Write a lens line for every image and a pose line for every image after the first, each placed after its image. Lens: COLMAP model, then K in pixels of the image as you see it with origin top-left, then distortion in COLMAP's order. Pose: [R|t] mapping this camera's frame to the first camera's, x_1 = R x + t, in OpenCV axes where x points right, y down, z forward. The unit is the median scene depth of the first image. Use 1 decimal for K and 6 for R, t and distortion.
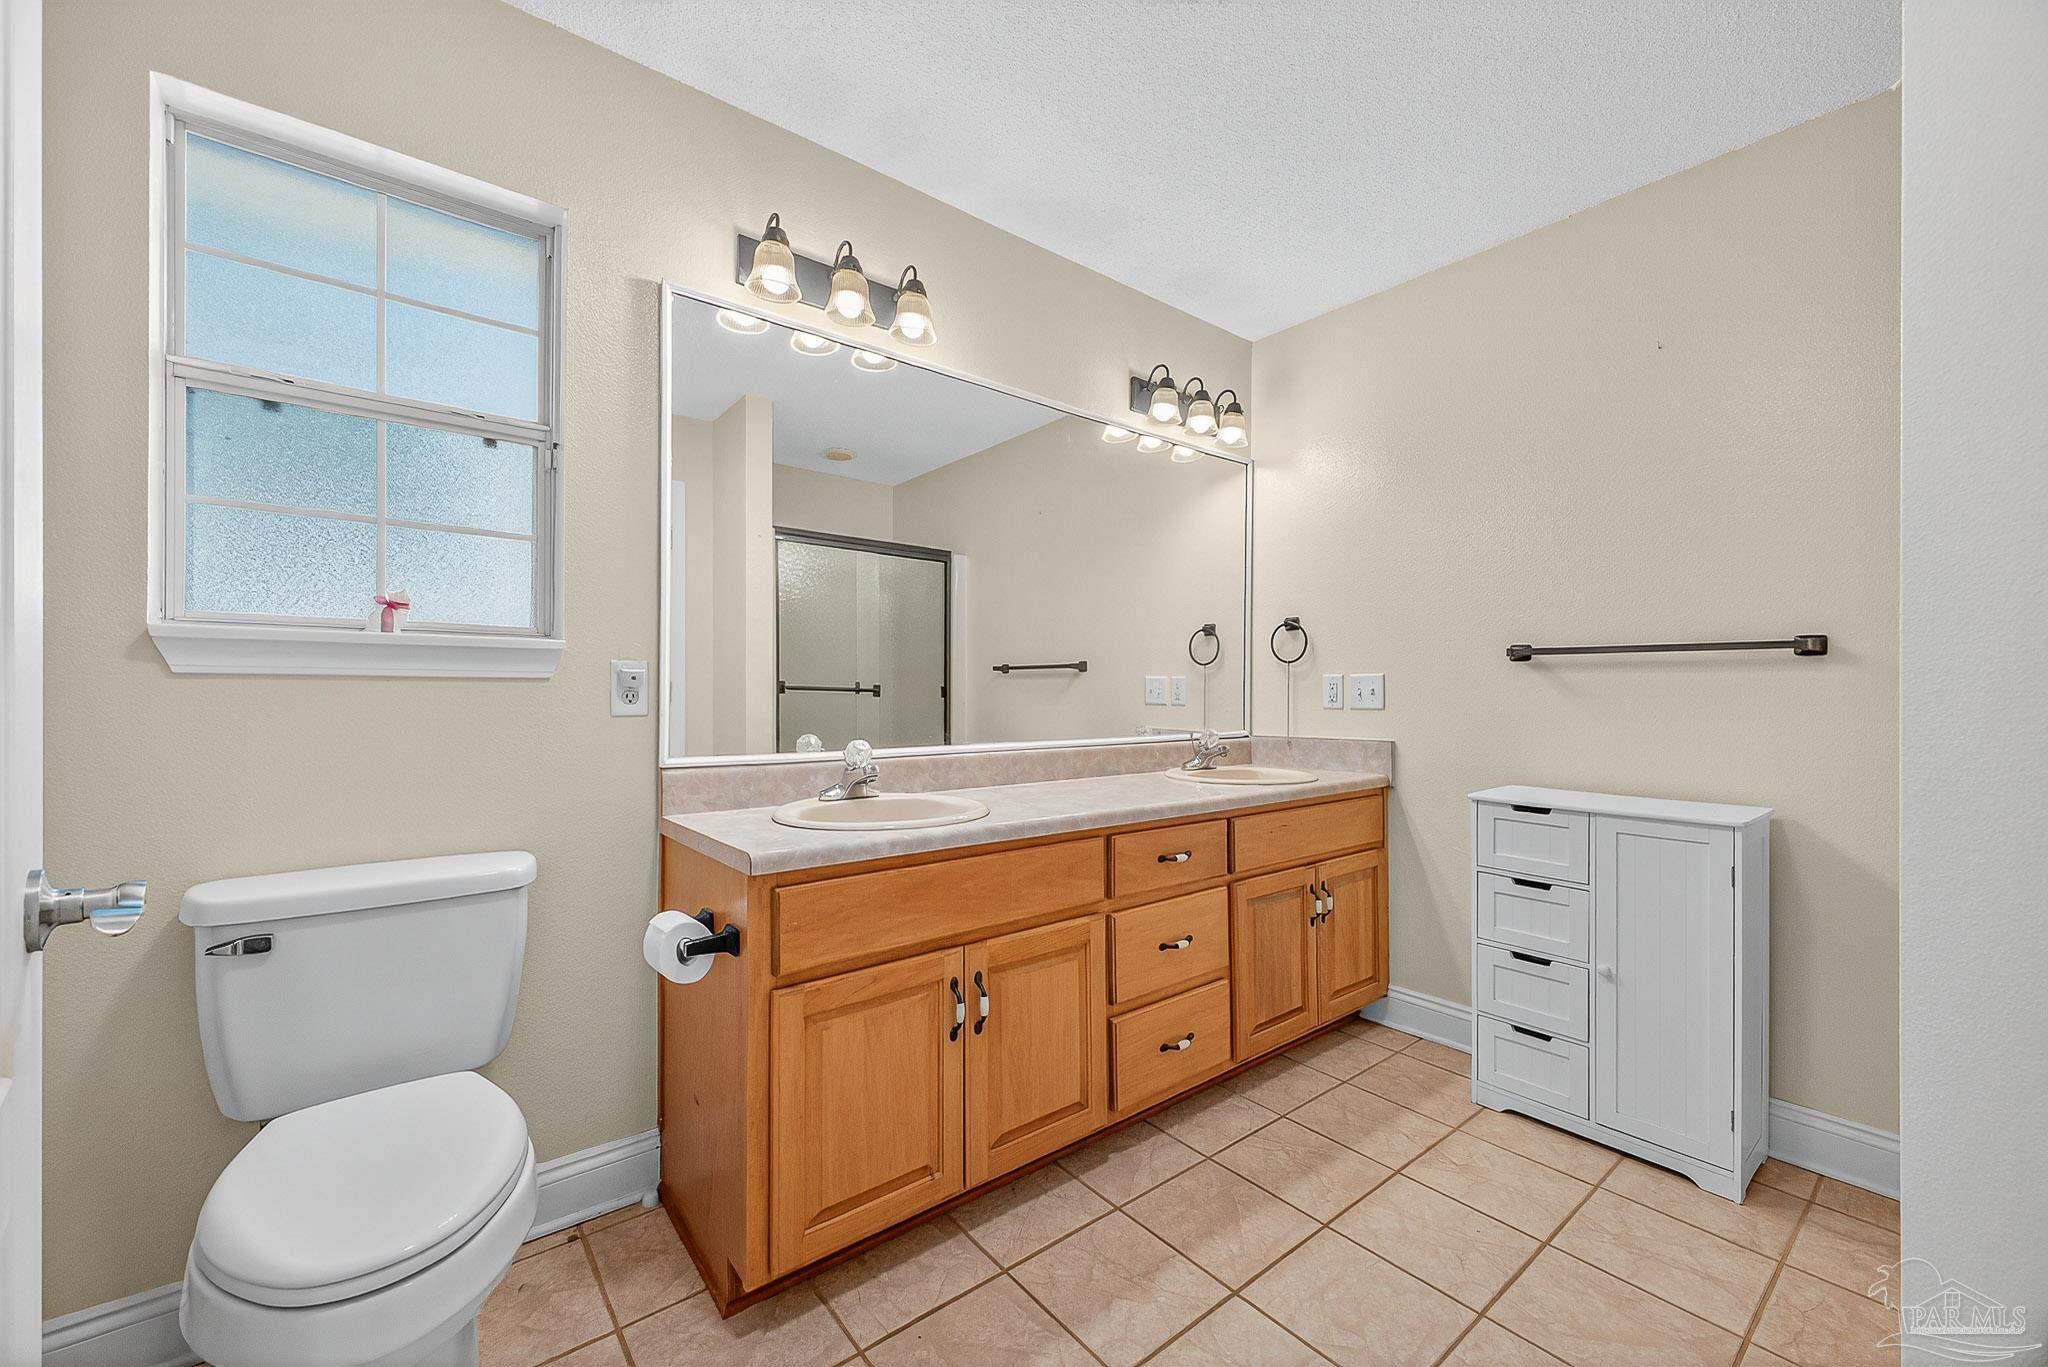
lens RADIAL K [[797.2, 0, 1031.9], [0, 797.2, 663.7], [0, 0, 1]] dist [0.017159, -0.006278]
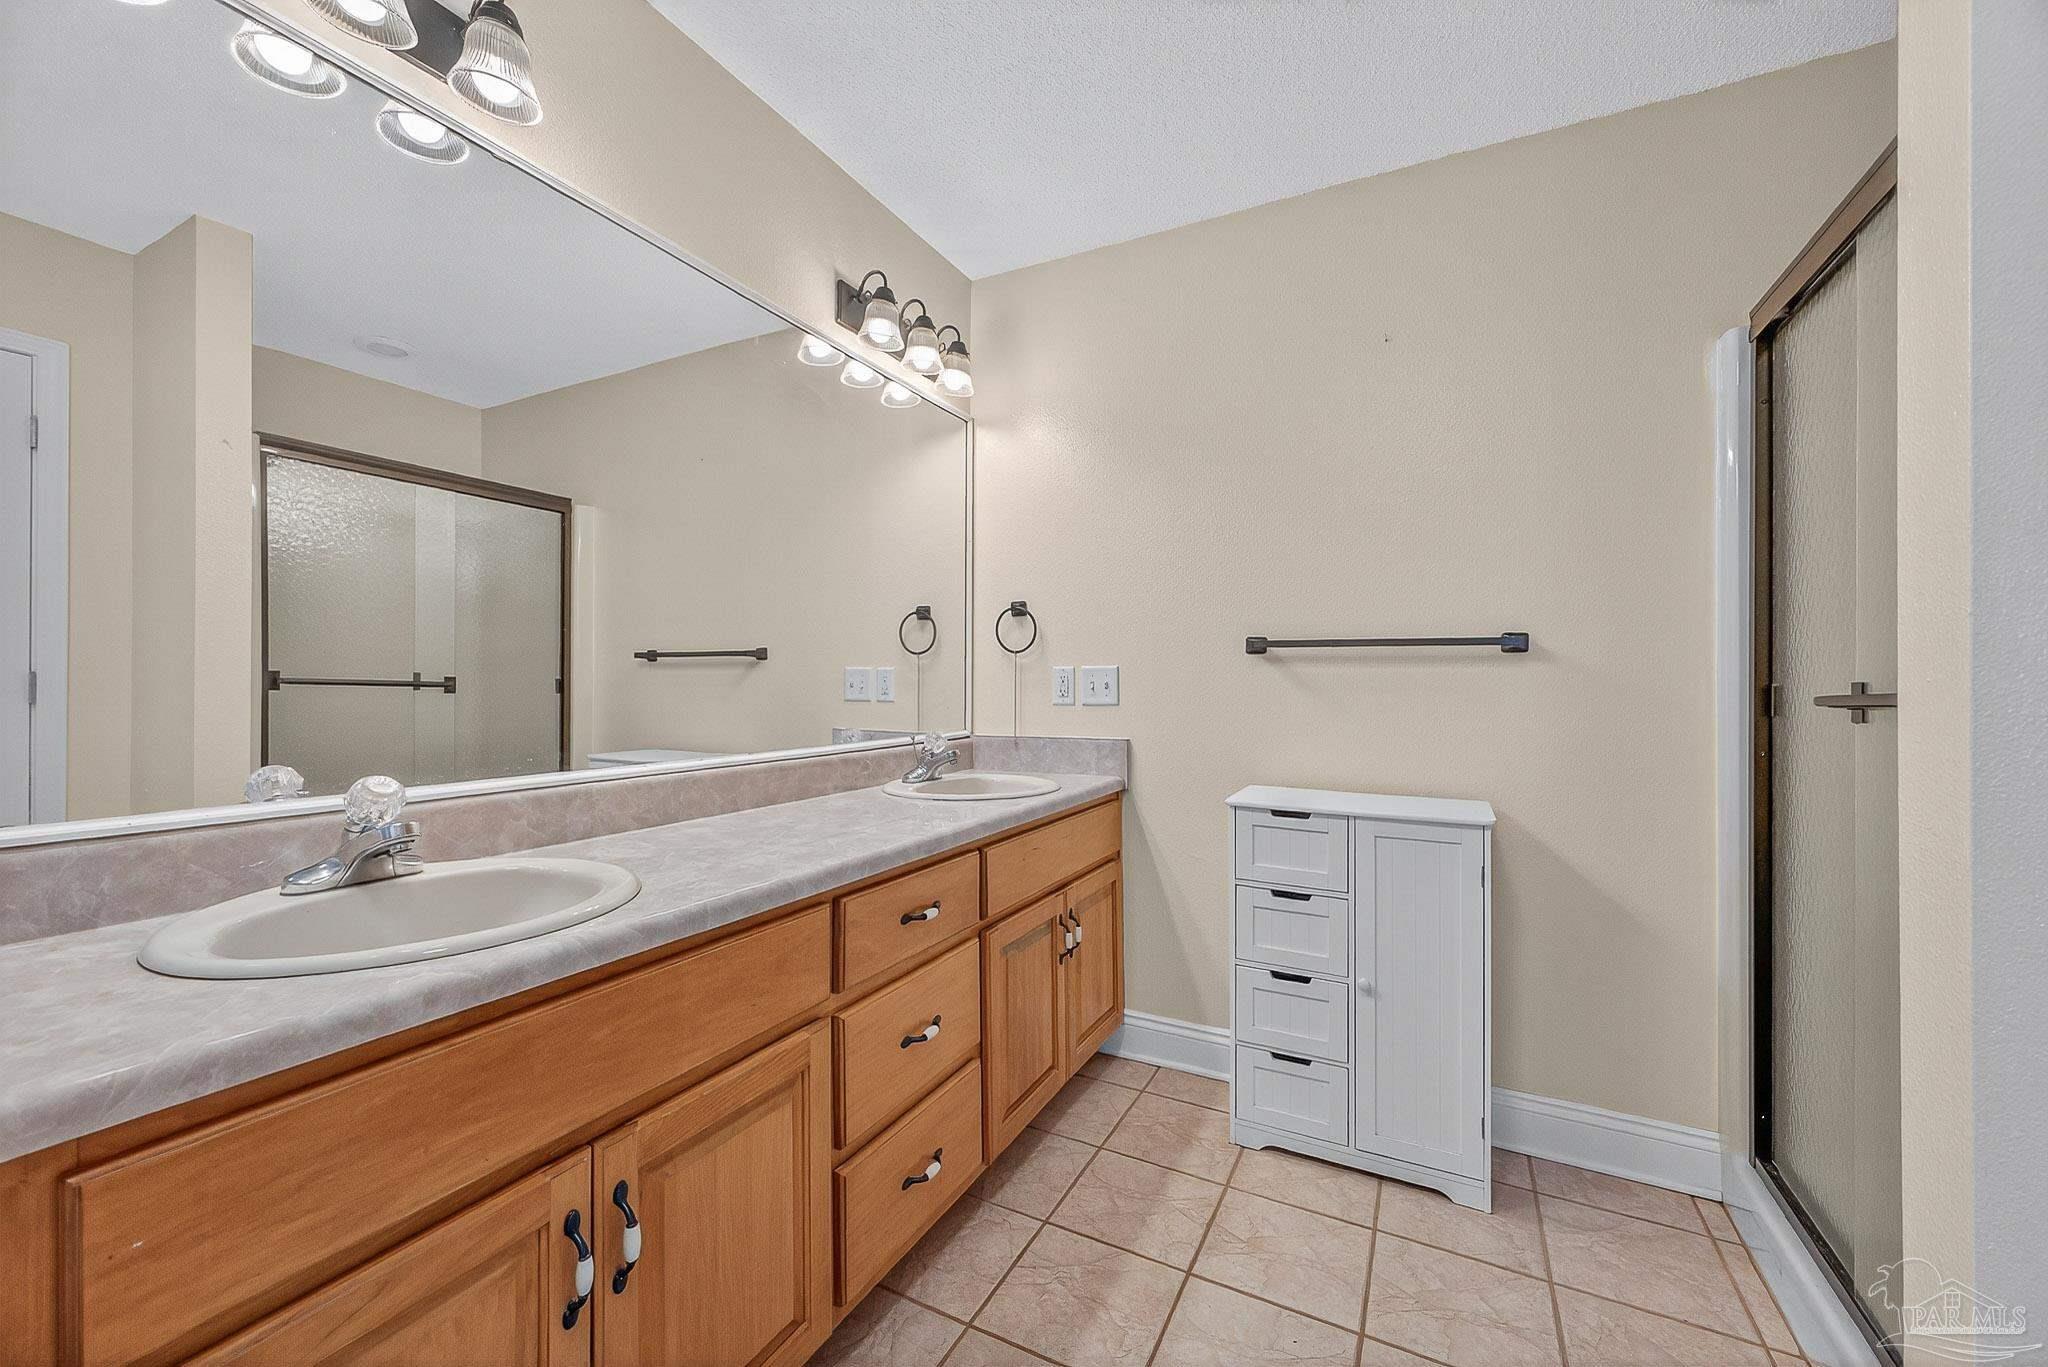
lens RADIAL K [[800.1, 0, 1022.0], [0, 800.1, 676.8], [0, 0, 1]] dist [0.032651, -0.013374]
pose [[0.918426, 0.003960, 0.395574, -0.025707], [-0.014369, 0.999624, 0.023353, 0.006470], [-0.395333, -0.027132, 0.918137, 0.270440]]
